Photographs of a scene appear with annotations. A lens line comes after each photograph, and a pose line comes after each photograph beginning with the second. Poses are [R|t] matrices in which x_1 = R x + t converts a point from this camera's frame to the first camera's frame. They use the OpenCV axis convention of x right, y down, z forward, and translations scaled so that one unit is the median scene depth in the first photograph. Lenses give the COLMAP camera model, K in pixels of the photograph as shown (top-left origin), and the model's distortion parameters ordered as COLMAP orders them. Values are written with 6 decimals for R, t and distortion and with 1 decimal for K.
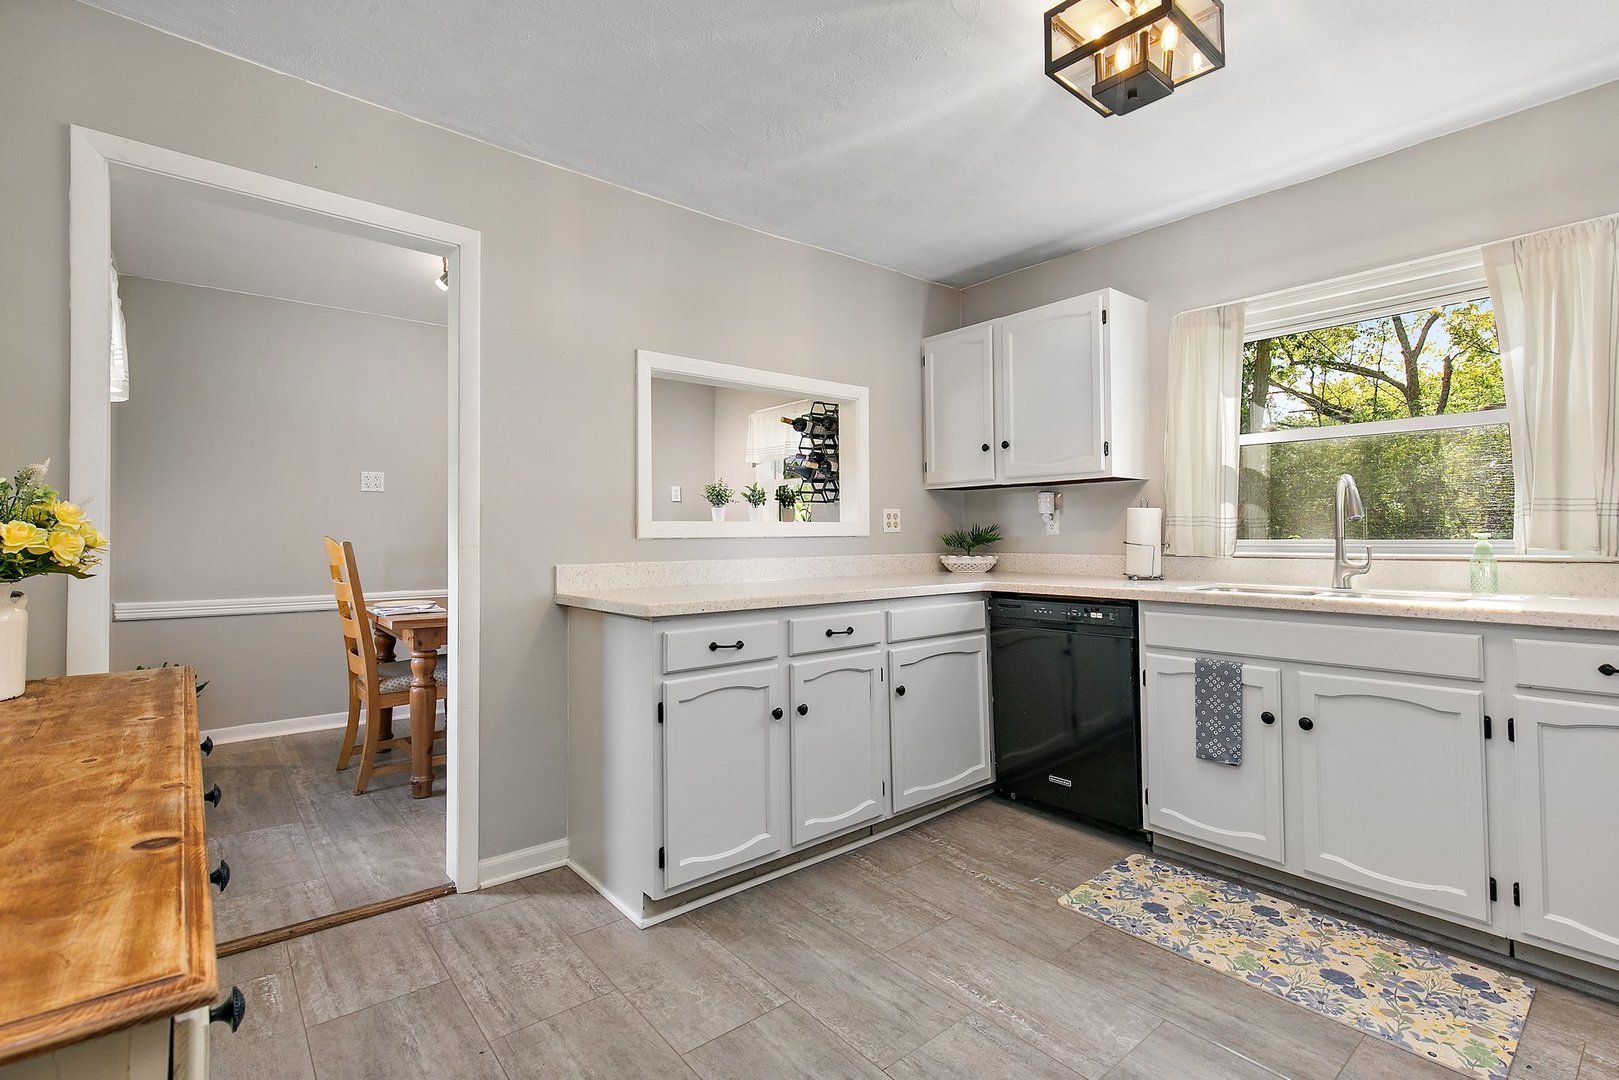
lens RADIAL K [[746.1, 0, 810.9], [0, 746.1, 526.3], [0, 0, 1]] dist [0.007720, -0.002976]
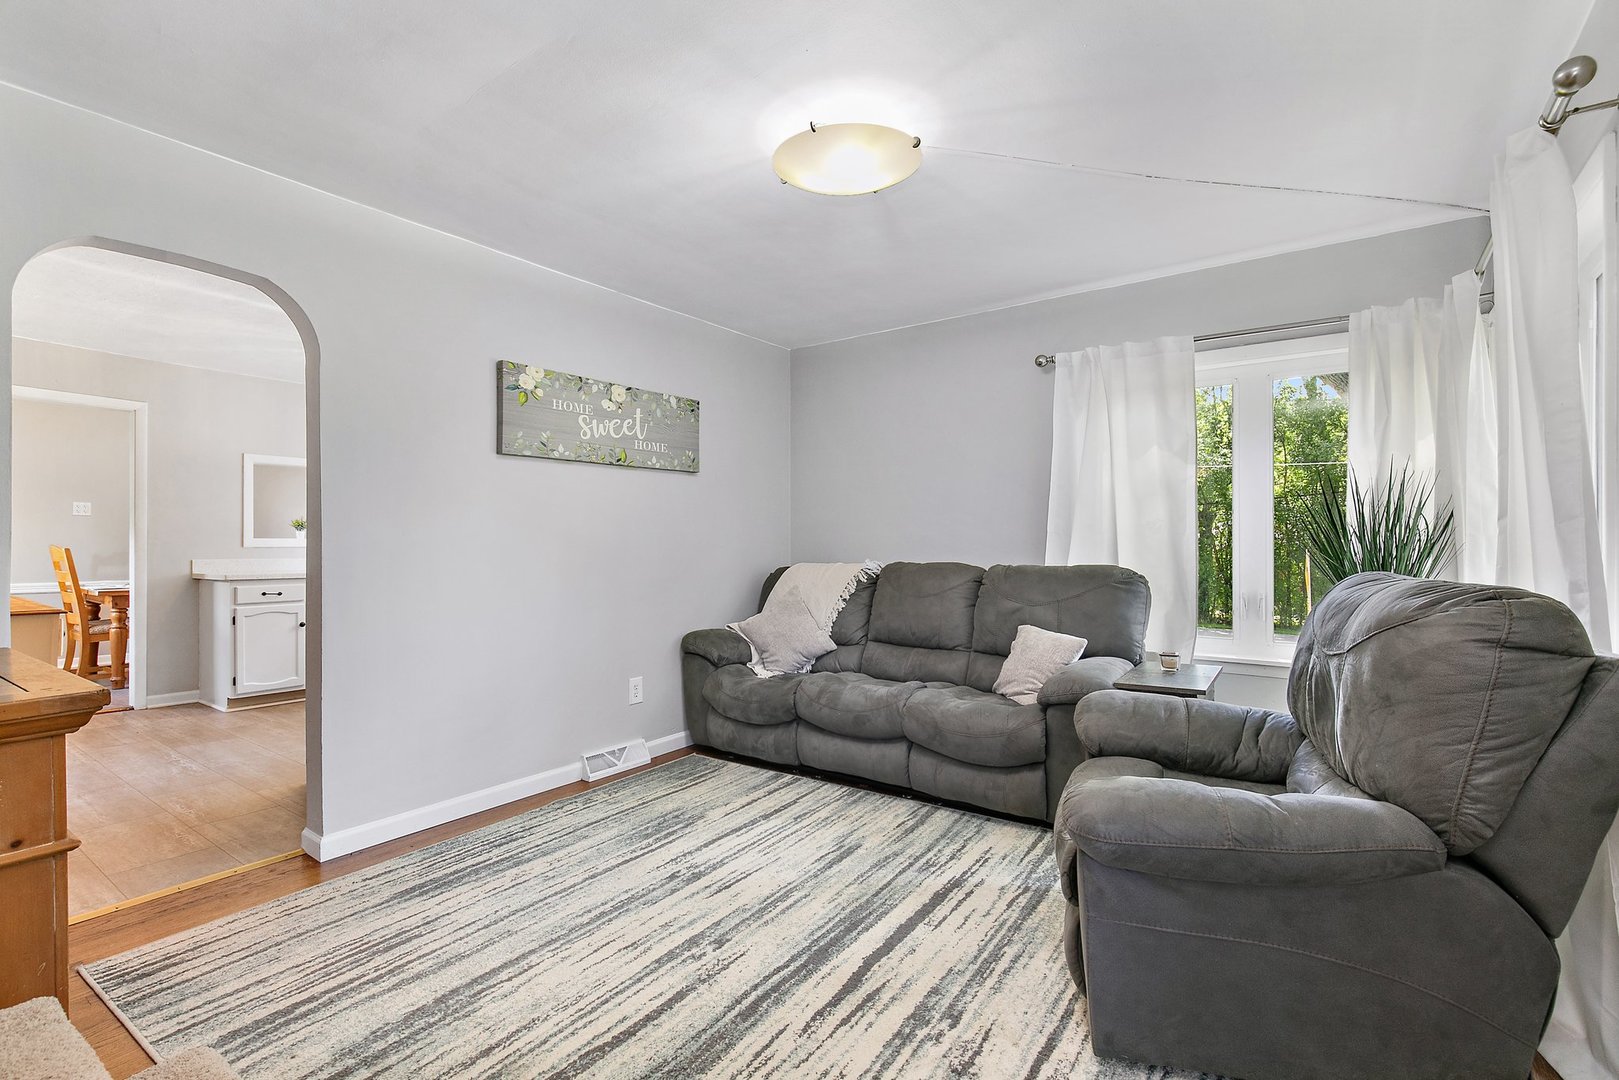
lens RADIAL K [[746.1, 0, 794.9], [0, 746.1, 543.8], [0, 0, 1]] dist [0.007720, -0.002976]
pose [[0.970919, 0.005342, 0.239350, 0.180051], [-0.007939, 0.999920, 0.009889, -0.005991], [-0.239278, -0.011501, 0.970883, -0.325586]]
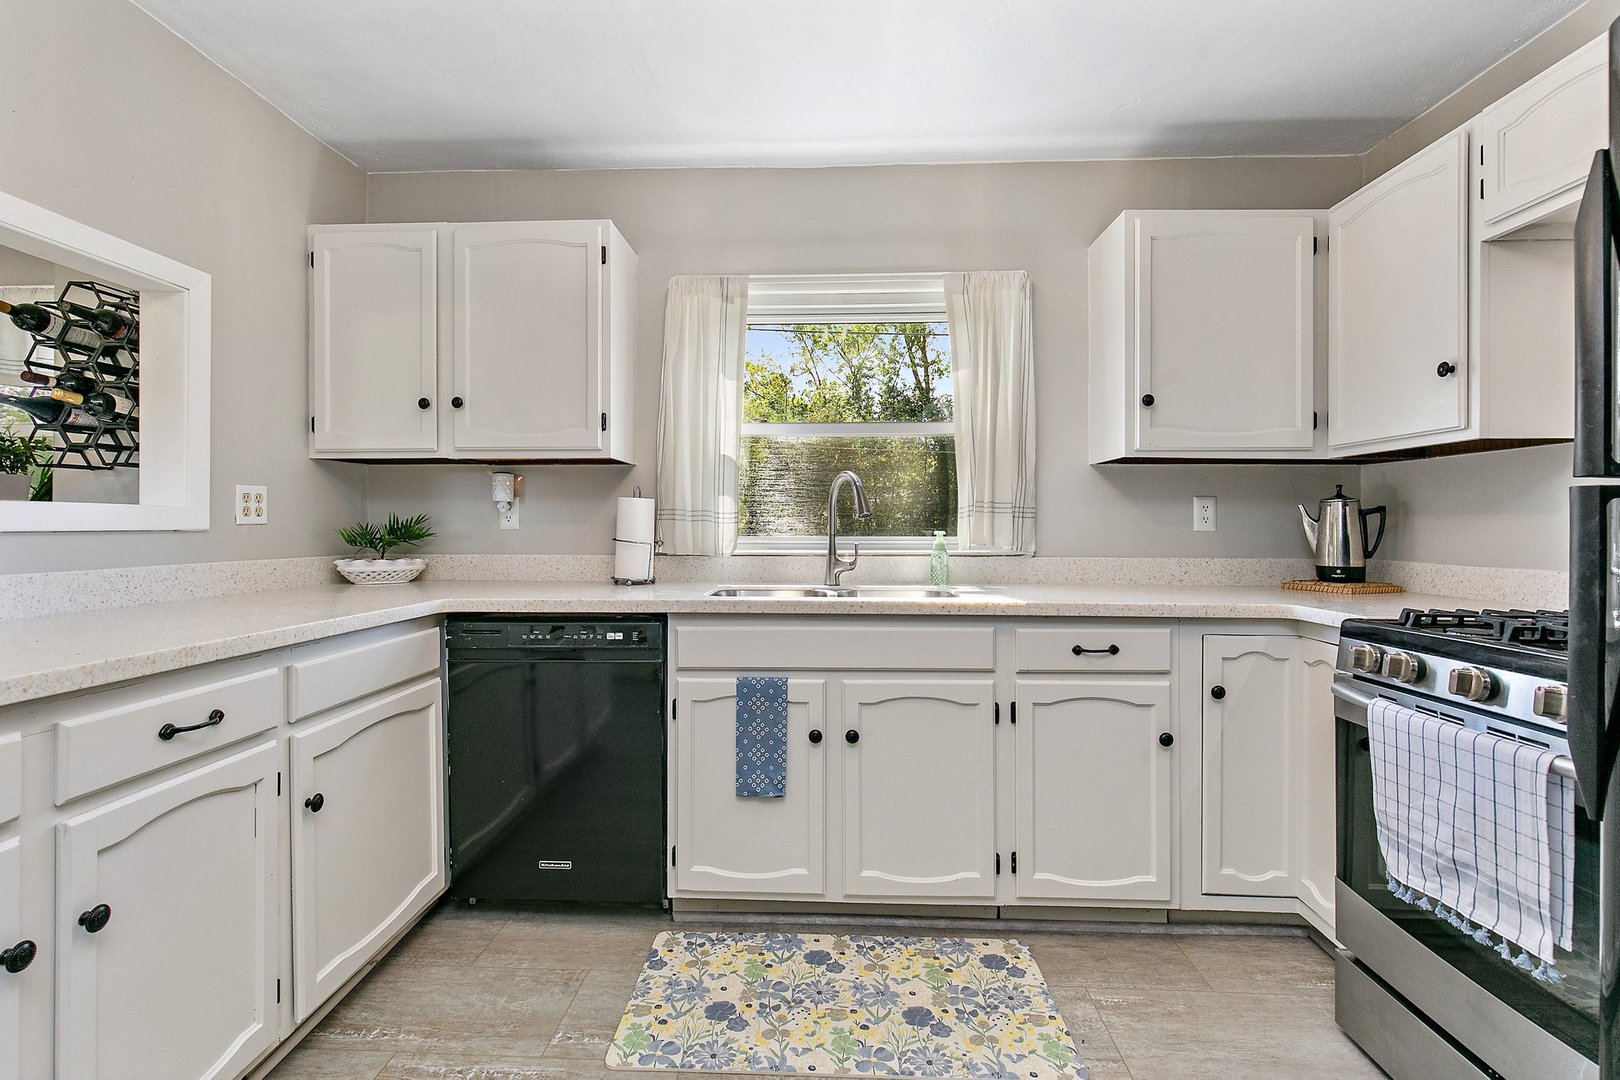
lens RADIAL K [[746.6, 0, 801.4], [0, 746.6, 525.4], [0, 0, 1]] dist [0.007720, -0.002976]
pose [[0.676679, 0.010568, 0.736202, -0.056495], [-0.014752, 0.999891, -0.000794, 0.004550], [-0.736130, -0.010324, 0.676761, 0.383635]]
